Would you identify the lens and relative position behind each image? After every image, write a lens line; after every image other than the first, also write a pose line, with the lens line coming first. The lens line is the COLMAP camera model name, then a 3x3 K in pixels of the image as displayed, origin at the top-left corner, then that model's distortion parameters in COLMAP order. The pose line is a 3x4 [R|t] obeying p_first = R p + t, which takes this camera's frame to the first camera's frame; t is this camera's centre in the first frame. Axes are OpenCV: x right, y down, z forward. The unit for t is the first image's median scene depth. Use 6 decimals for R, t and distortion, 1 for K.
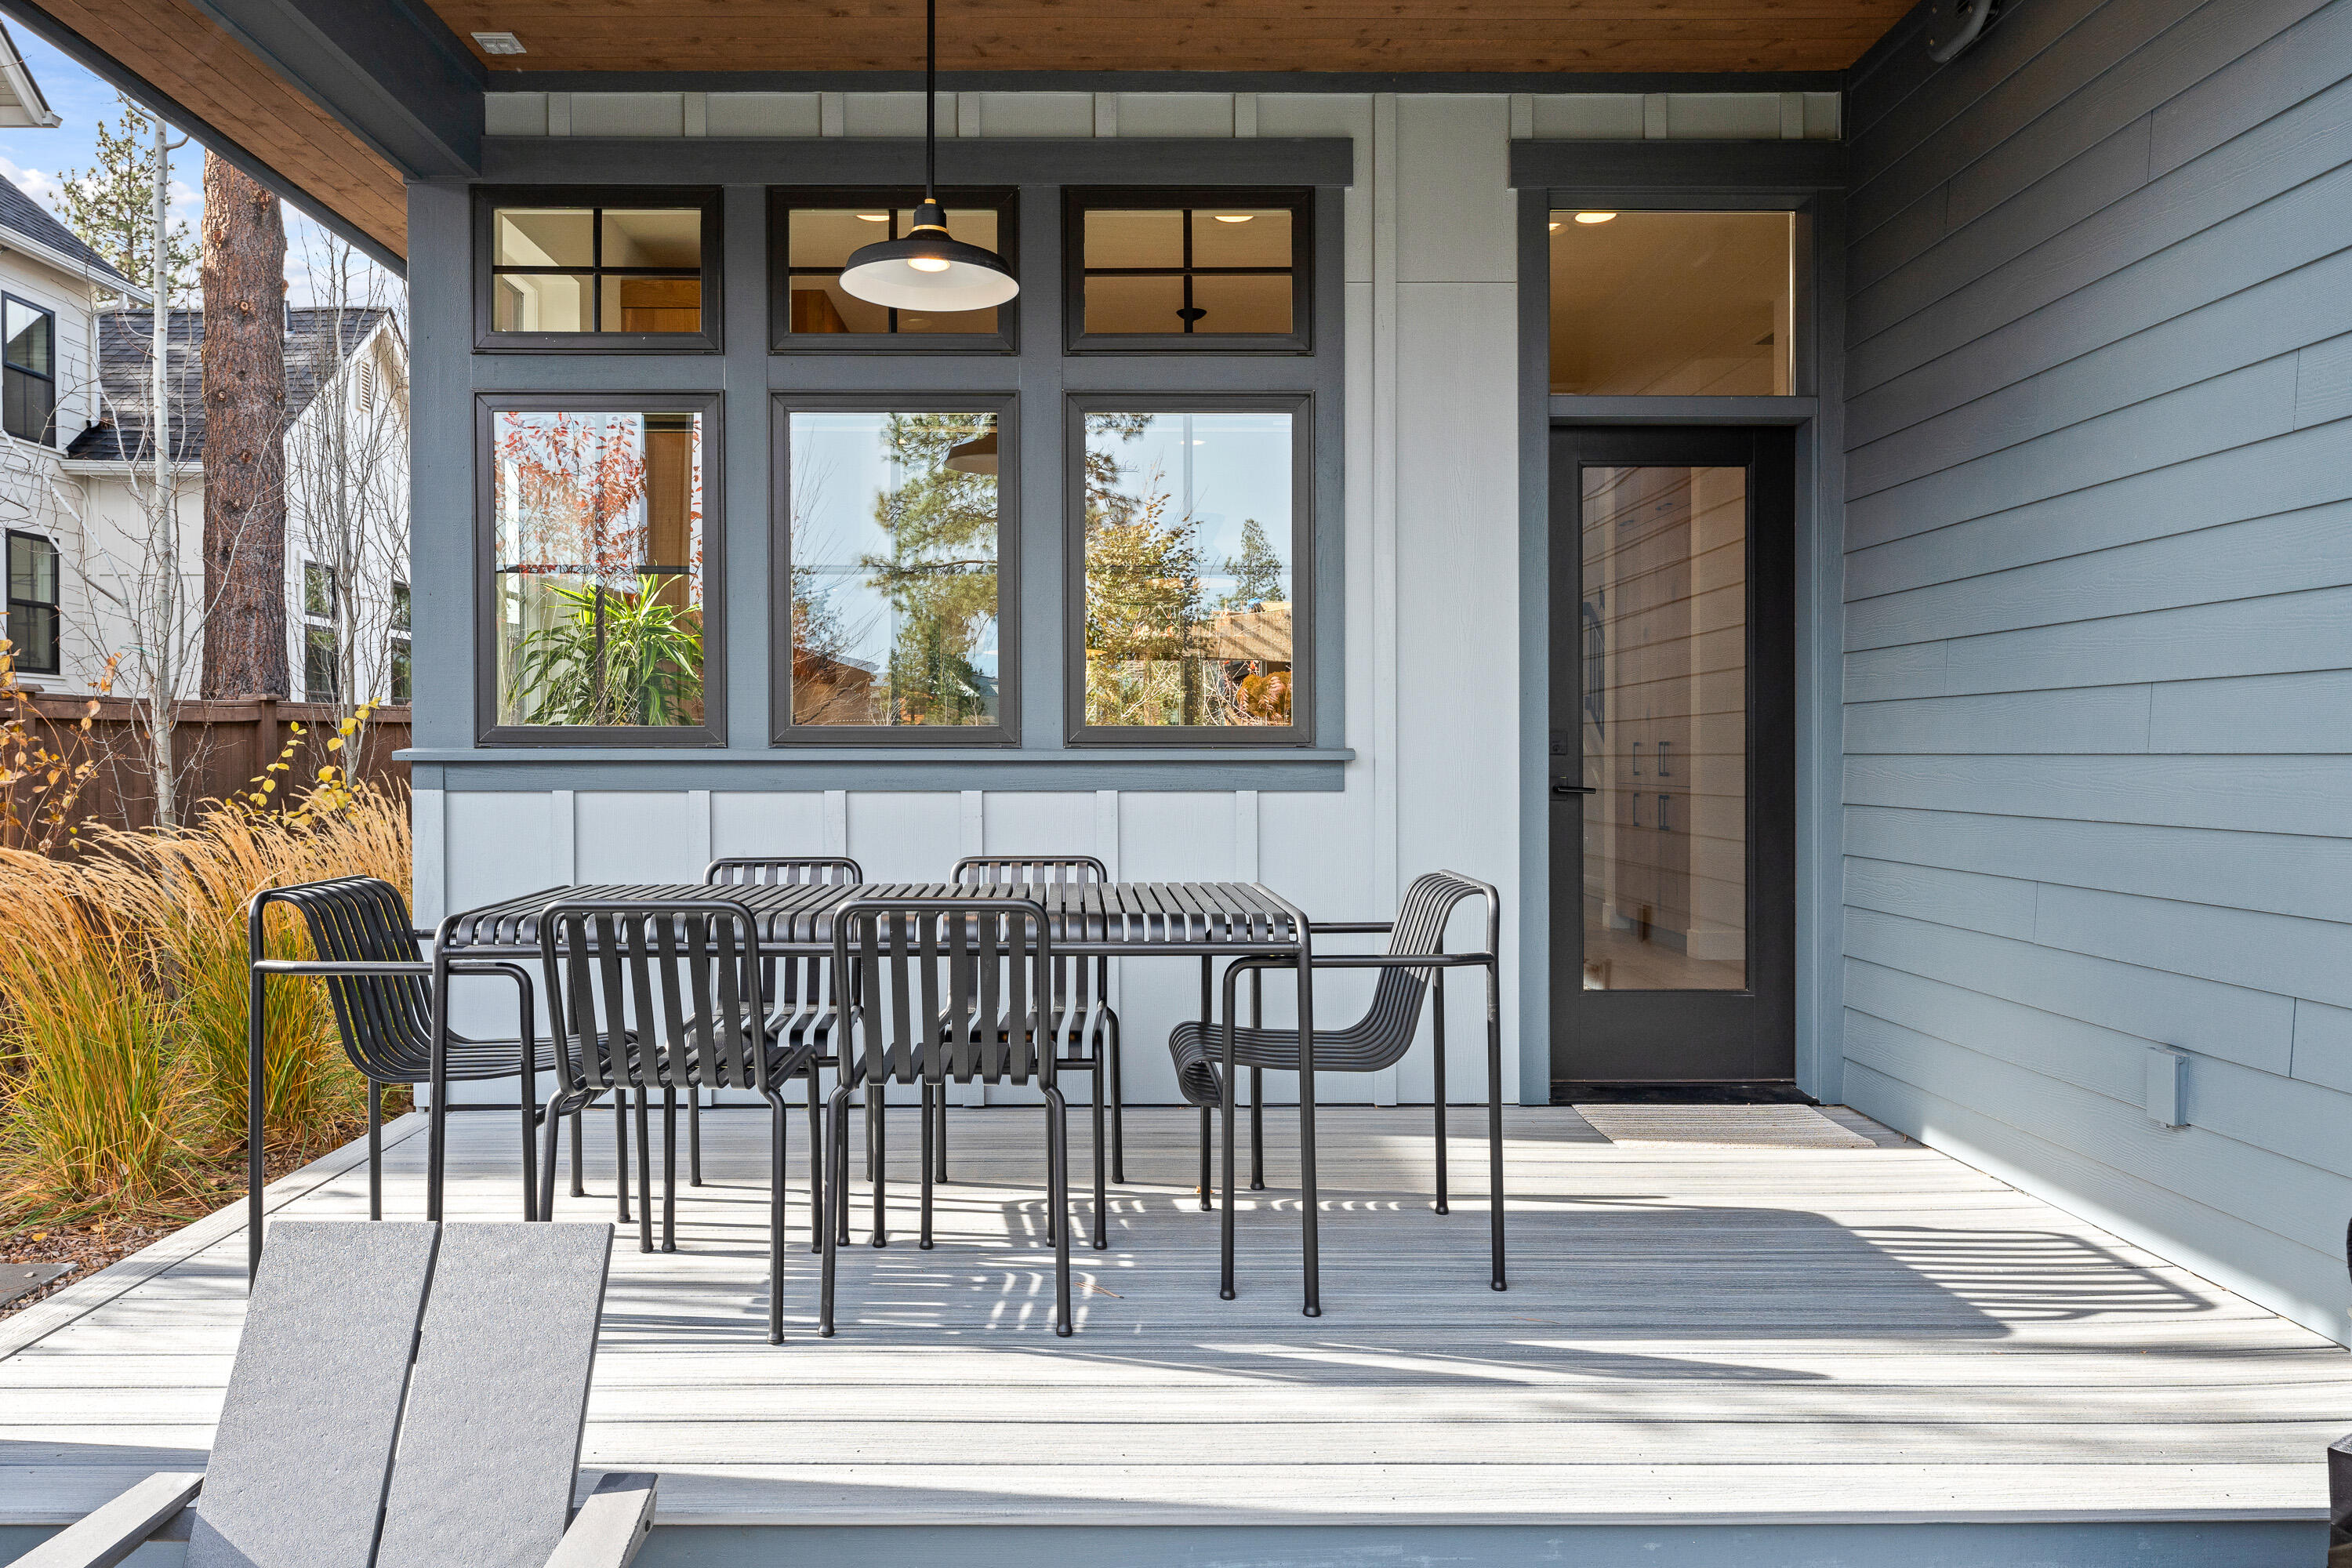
lens RADIAL K [[1671.2, 0, 1168.2], [0, 1671.2, 733.6], [0, 0, 1]] dist [0.003510, 0.001151]
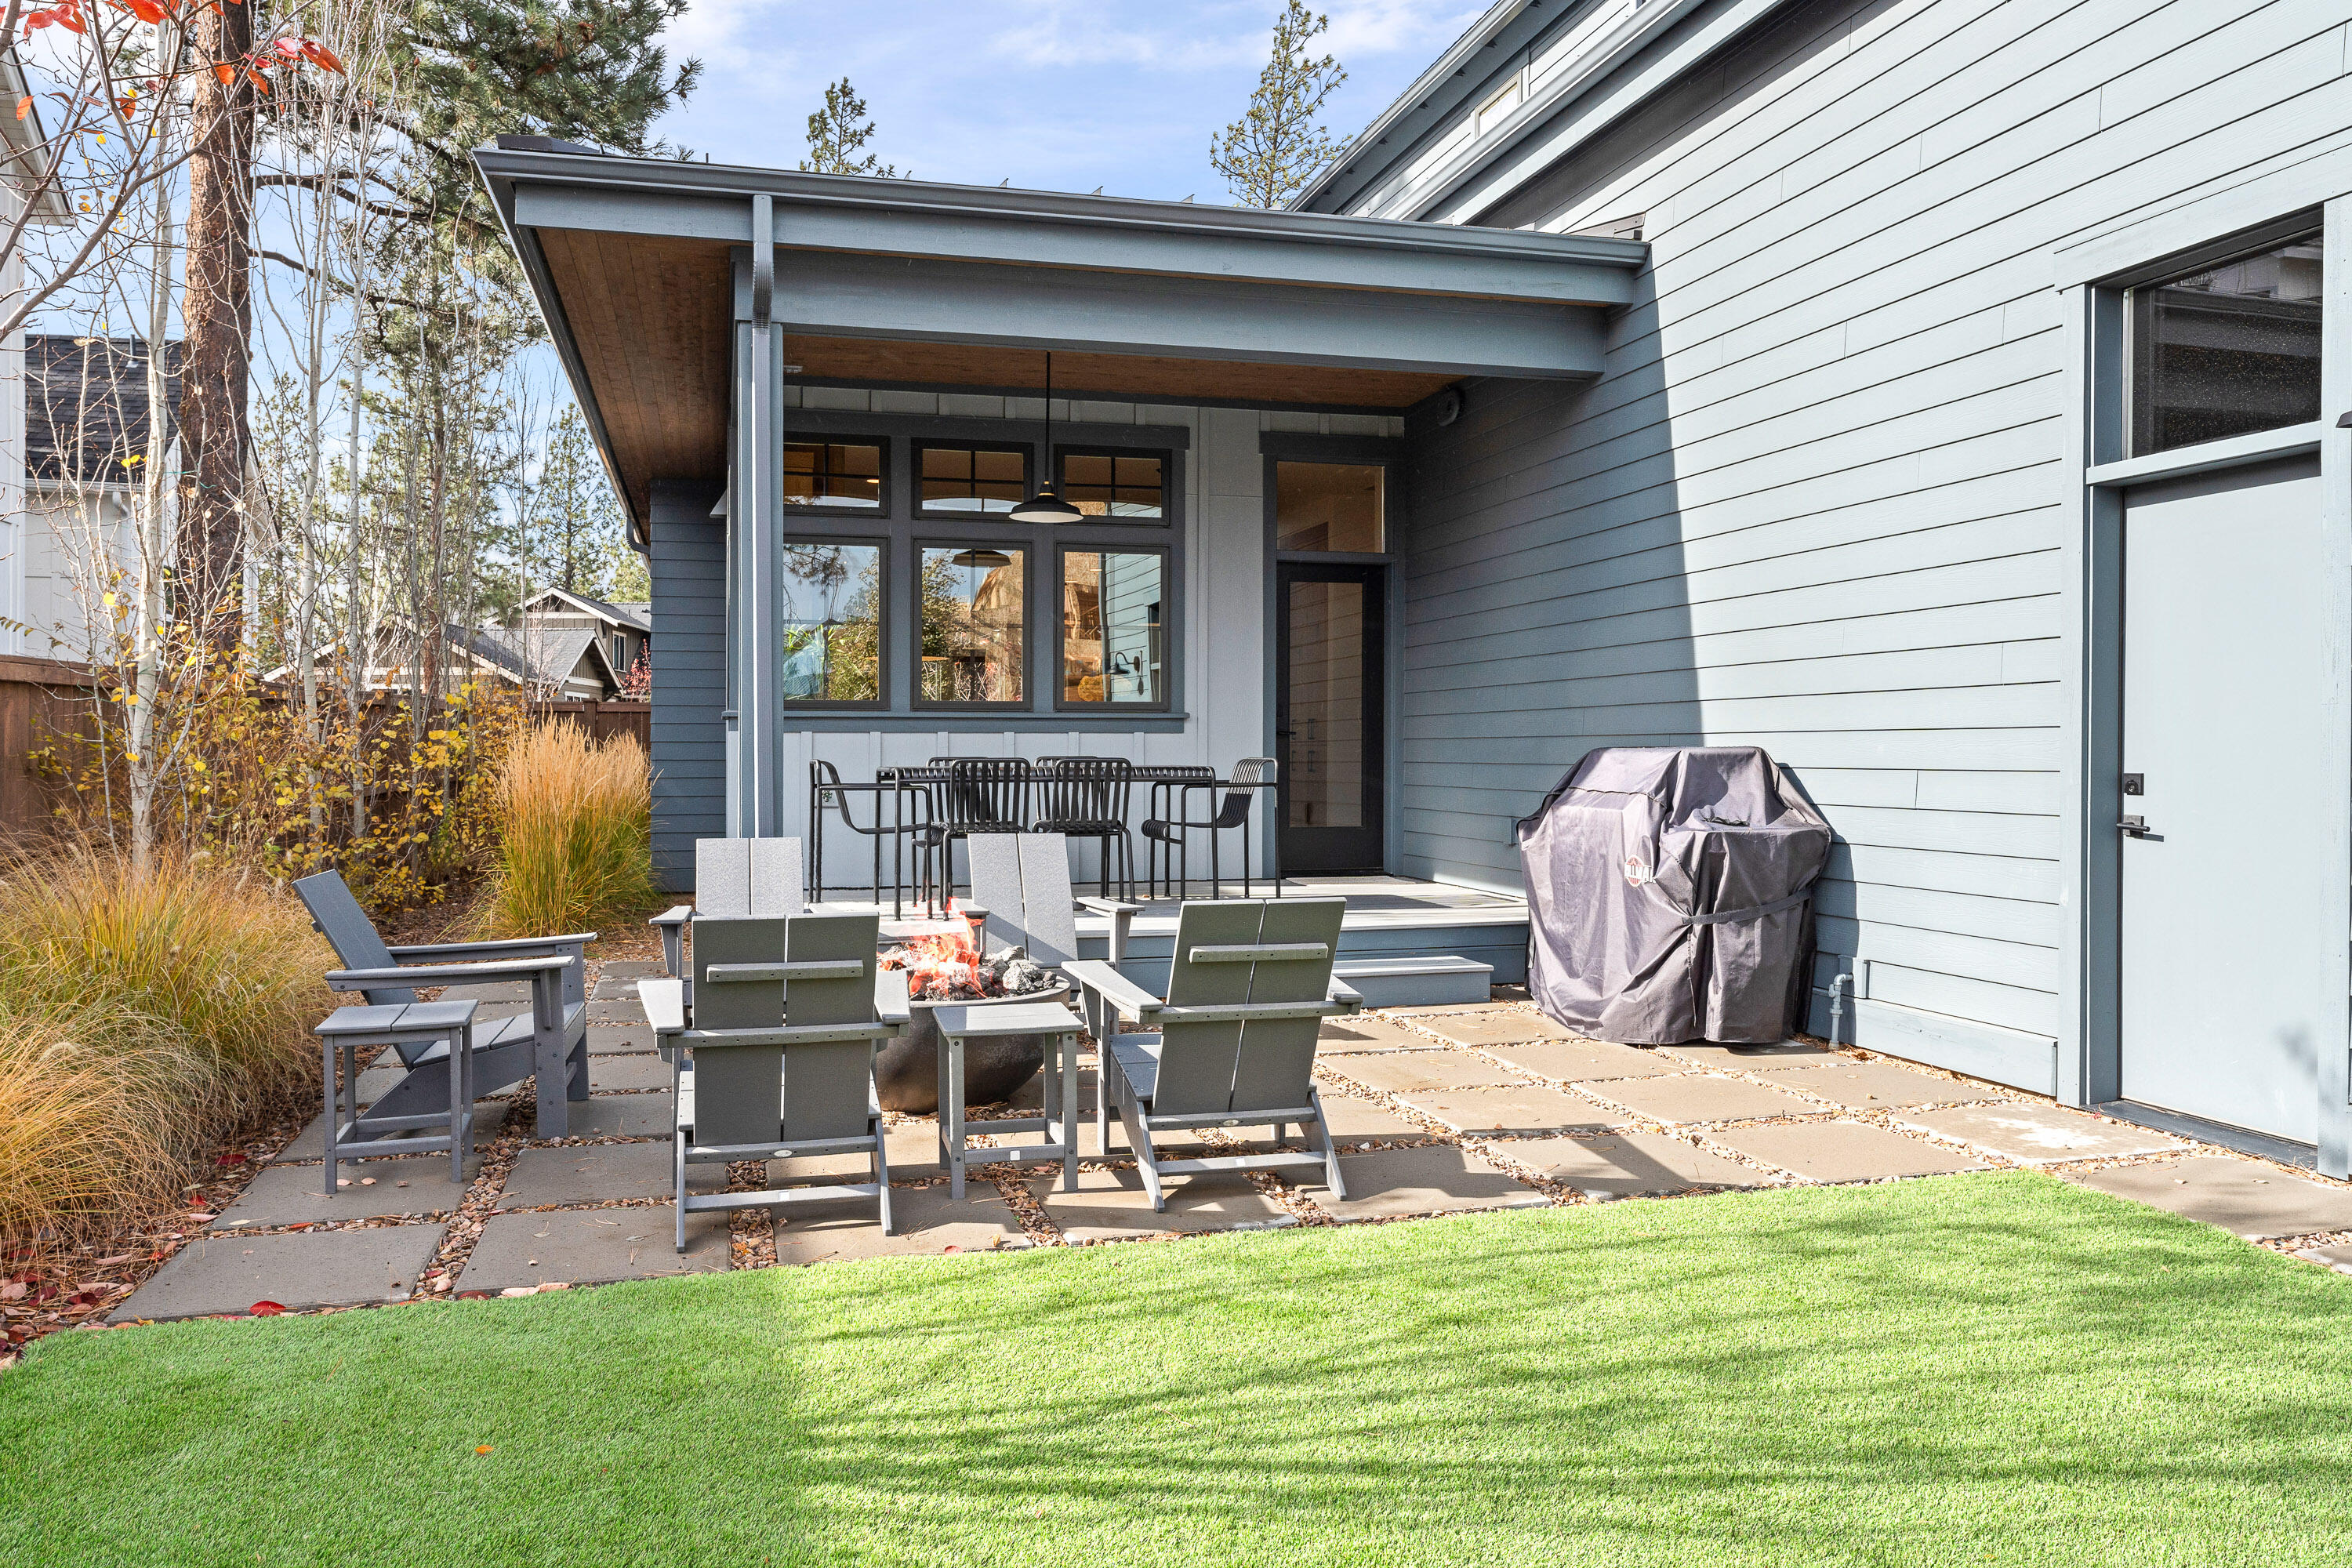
lens RADIAL K [[1671.2, 0, 1168.2], [0, 1671.2, 733.6], [0, 0, 1]] dist [0.003510, 0.001151]
pose [[0.973188, 0.003137, 0.229988, -0.406431], [-0.003397, 0.999994, 0.000733, 0.034443], [-0.229985, -0.001495, 0.973193, -1.074515]]
